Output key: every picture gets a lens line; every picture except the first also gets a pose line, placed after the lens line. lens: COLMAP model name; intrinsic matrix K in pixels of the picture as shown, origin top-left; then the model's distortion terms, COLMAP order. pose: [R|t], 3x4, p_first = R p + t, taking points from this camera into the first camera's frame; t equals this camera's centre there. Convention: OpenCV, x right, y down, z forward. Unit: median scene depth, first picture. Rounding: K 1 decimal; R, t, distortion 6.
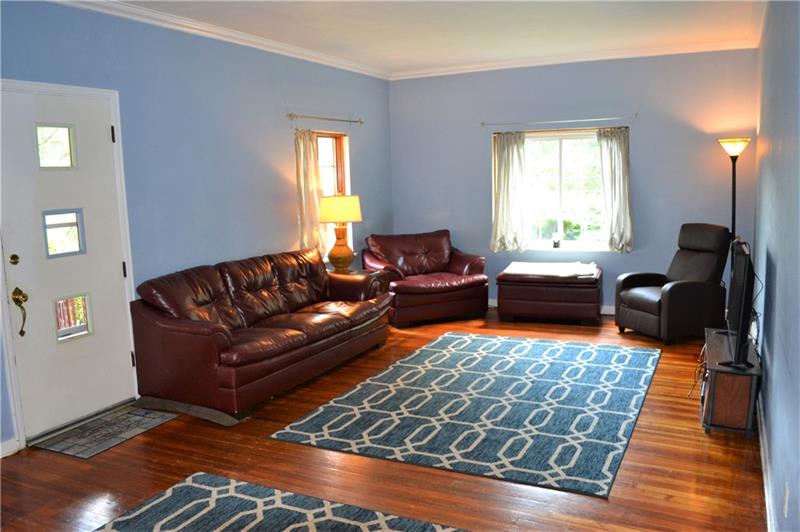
lens RADIAL K [[657.3, 0, 397.0], [0, 657.3, 268.0], [0, 0, 1]] dist [-0.069990, 0.004006]
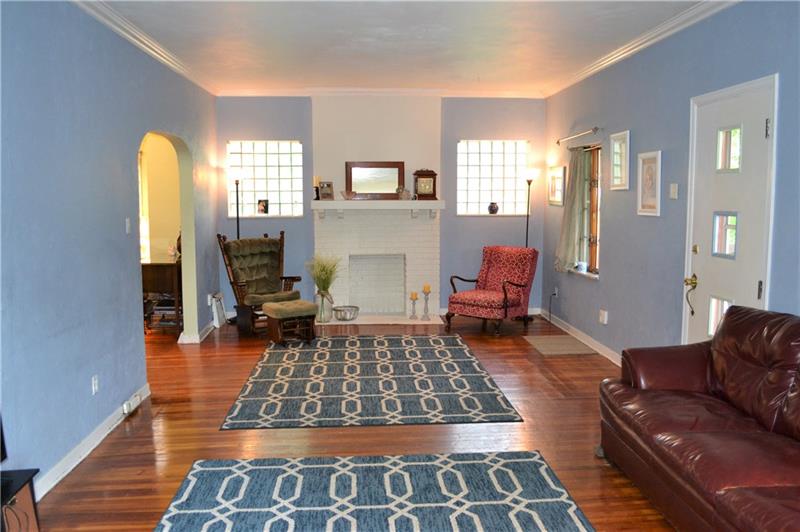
lens RADIAL K [[662.5, 0, 417.1], [0, 662.5, 274.2], [0, 0, 1]] dist [-0.068232, 0.005128]
pose [[-0.844946, 0.097238, -0.525938, 0.445695], [-0.044434, 0.967174, 0.250201, -0.235058], [0.533003, 0.234776, -0.812889, 1.630329]]
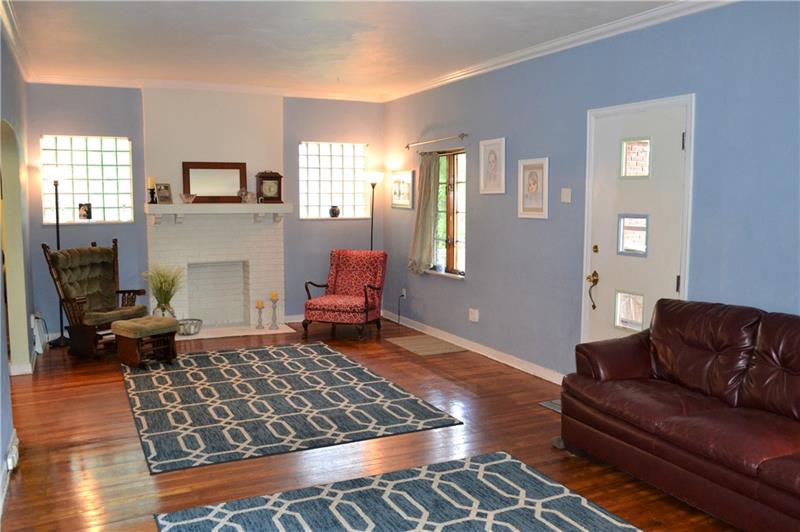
lens RADIAL K [[657.3, 0, 397.0], [0, 657.3, 268.0], [0, 0, 1]] dist [-0.069990, 0.004006]
pose [[-0.600520, 0.115494, -0.791225, 0.648820], [-0.093273, 0.972641, 0.212767, -0.207102], [0.794151, 0.201571, -0.573318, 1.374084]]
